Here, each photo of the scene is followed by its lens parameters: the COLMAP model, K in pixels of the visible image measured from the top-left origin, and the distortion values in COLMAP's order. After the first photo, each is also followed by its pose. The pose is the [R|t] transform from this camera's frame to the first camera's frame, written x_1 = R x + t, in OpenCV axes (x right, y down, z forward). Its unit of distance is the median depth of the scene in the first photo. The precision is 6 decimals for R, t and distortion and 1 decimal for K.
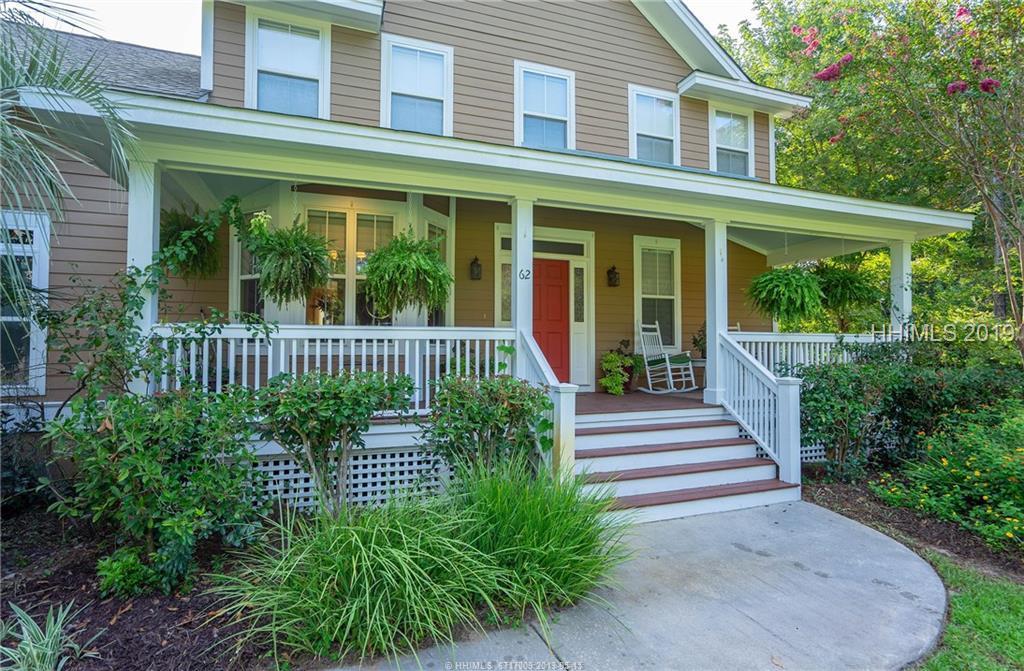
lens RADIAL K [[521.9, 0, 512.0], [0, 521.9, 335.5], [0, 0, 1]] dist [-0.001251, 0.077199]
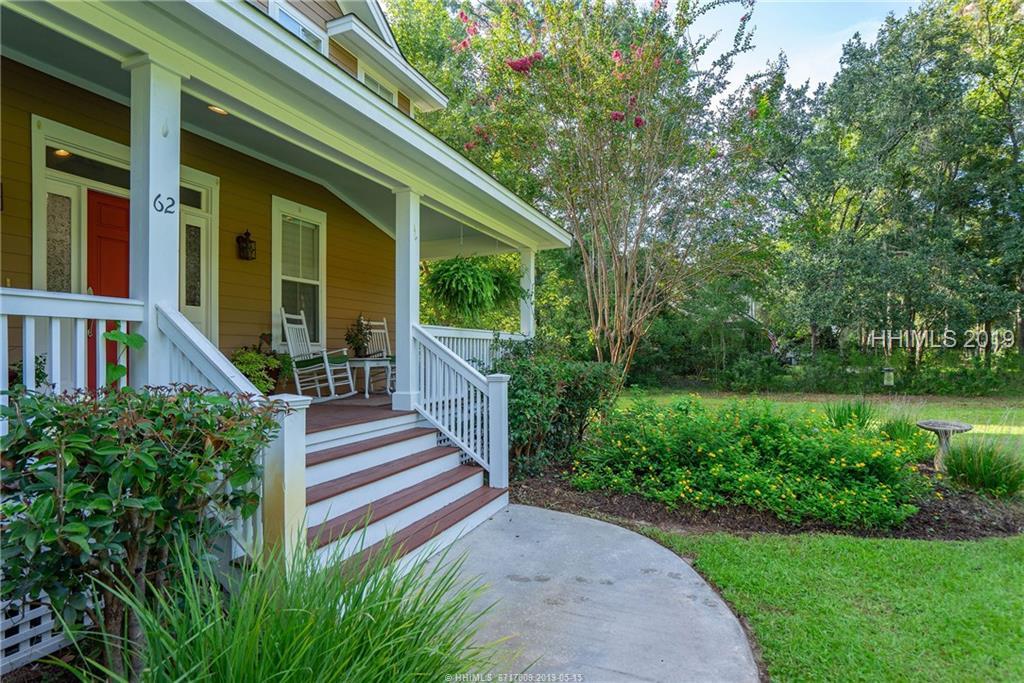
lens RADIAL K [[540.0, 0, 512.0], [0, 540.0, 341.5], [0, 0, 1]] dist [0.005835, 0.000776]
pose [[0.683755, 0.011863, 0.729616, -0.131132], [-0.015143, 0.999883, -0.002066, 0.020544], [-0.729555, -0.009636, 0.683854, 0.286908]]
